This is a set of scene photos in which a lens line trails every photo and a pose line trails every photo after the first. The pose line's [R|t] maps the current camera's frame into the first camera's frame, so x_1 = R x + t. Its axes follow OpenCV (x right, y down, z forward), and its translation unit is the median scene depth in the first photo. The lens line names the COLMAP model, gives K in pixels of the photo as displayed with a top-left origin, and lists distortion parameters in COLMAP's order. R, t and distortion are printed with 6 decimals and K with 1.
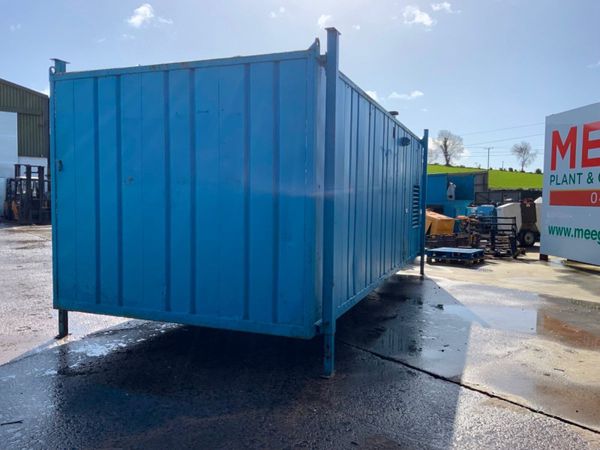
lens RADIAL K [[503.1, 0, 300.7], [0, 503.1, 226.7], [0, 0, 1]] dist [0.044495, -0.094793]
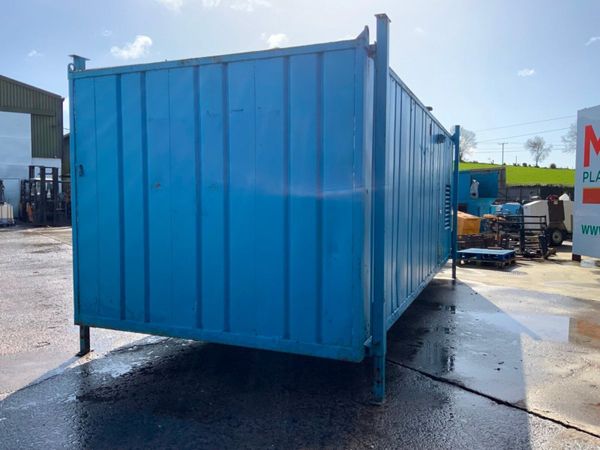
lens RADIAL K [[503.1, 0, 298.5], [0, 503.1, 224.3], [0, 0, 1]] dist [0.044495, -0.094793]
pose [[0.999679, -0.007966, -0.024034, -0.054465], [0.007982, 0.999968, 0.000537, -0.018742], [0.024029, -0.000729, 0.999711, 0.081847]]
